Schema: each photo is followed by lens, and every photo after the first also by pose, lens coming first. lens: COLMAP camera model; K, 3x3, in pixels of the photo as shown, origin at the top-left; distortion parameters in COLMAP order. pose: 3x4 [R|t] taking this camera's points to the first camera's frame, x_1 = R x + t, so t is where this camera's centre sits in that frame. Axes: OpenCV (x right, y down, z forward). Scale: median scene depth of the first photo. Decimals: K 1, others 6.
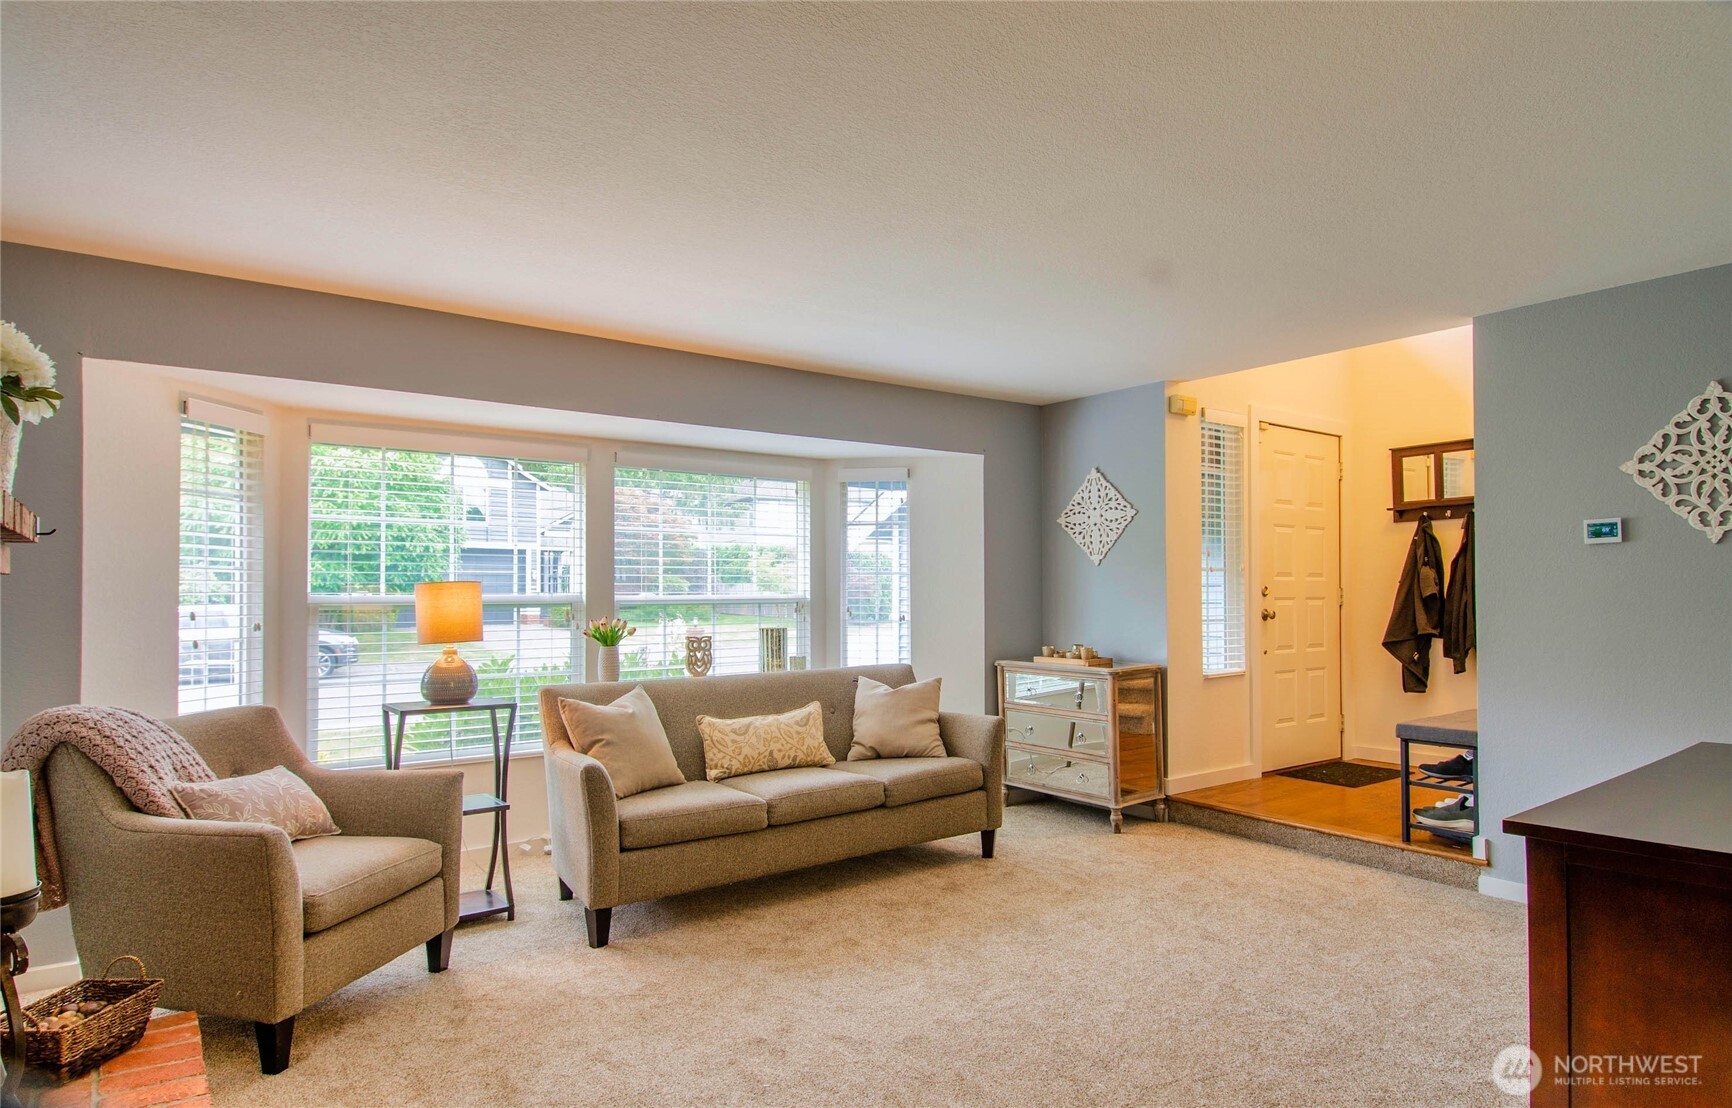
lens RADIAL K [[973.5, 0, 883.1], [0, 973.5, 570.7], [0, 0, 1]] dist [0.018932, -0.020307]
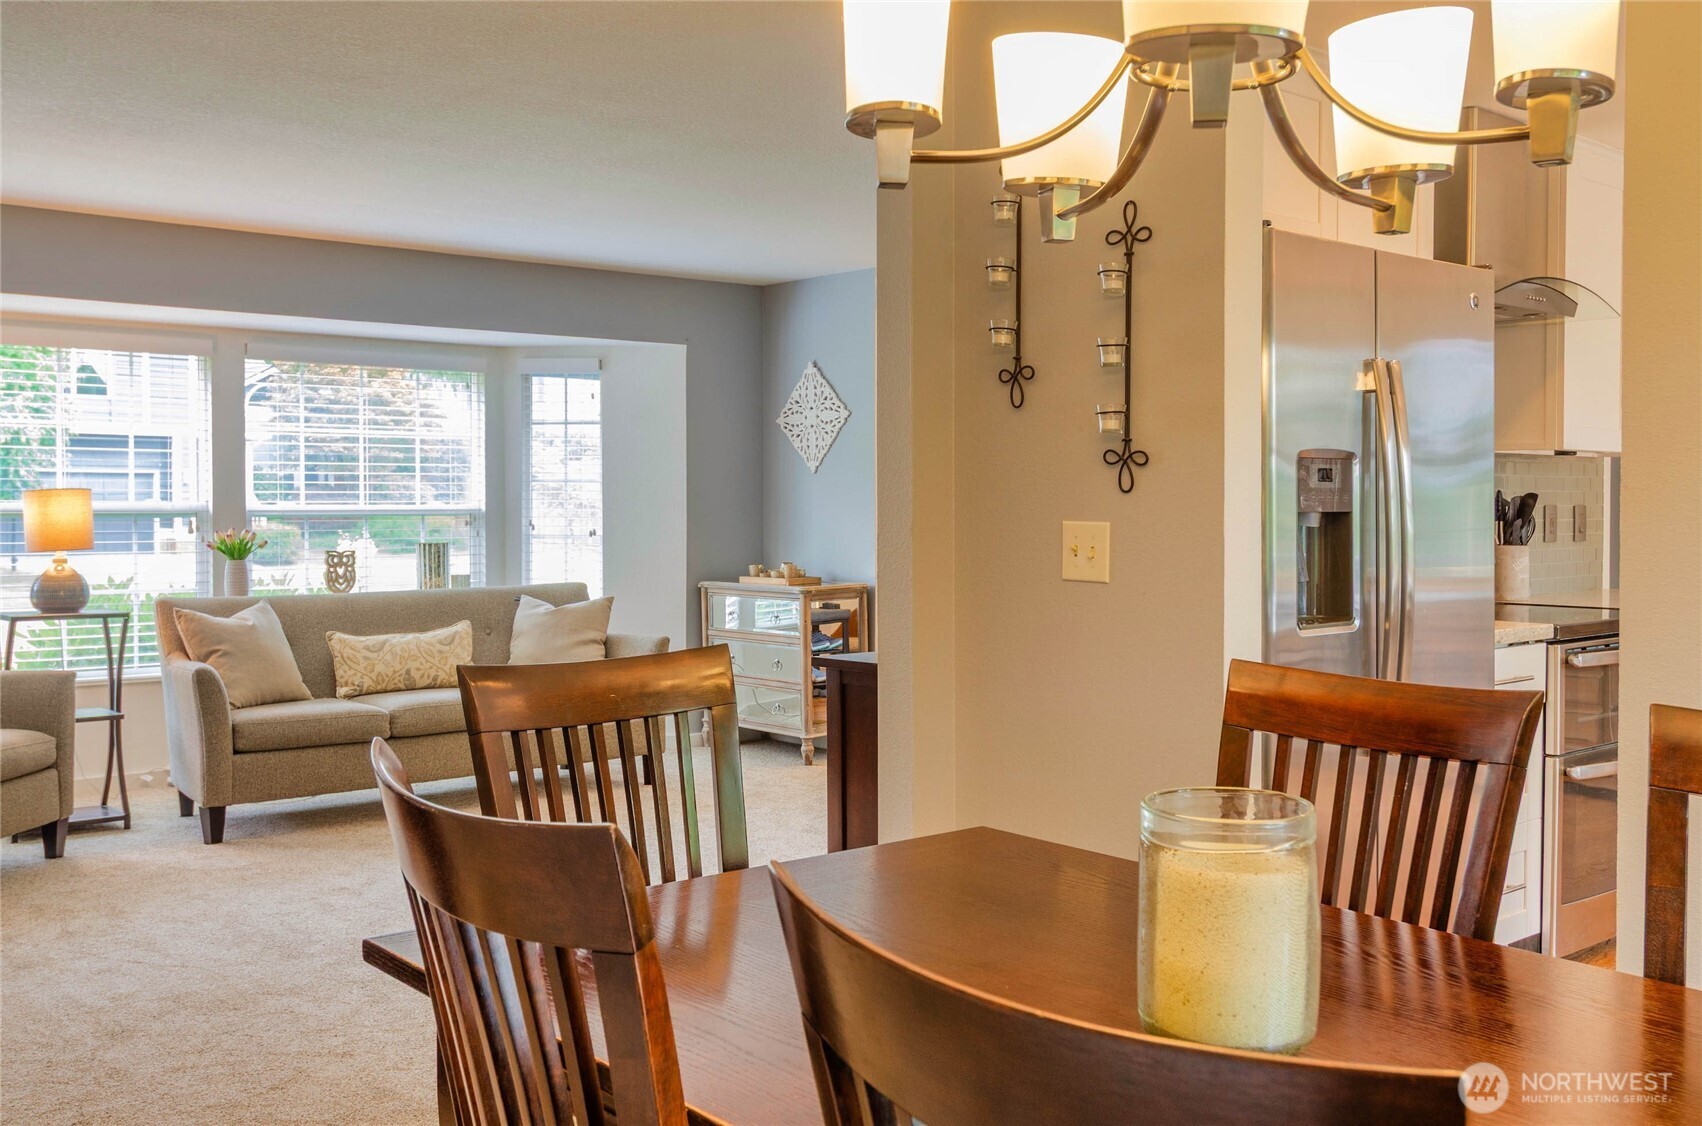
lens RADIAL K [[1559.5, 0, 854.0], [0, 1559.5, 537.3], [0, 0, 1]] dist [-0.003578, 0.013772]
pose [[0.998316, 0.002884, 0.057935, 0.225765], [-0.005379, 0.999062, 0.042962, -0.010668], [-0.057757, -0.043202, 0.997395, -0.522966]]
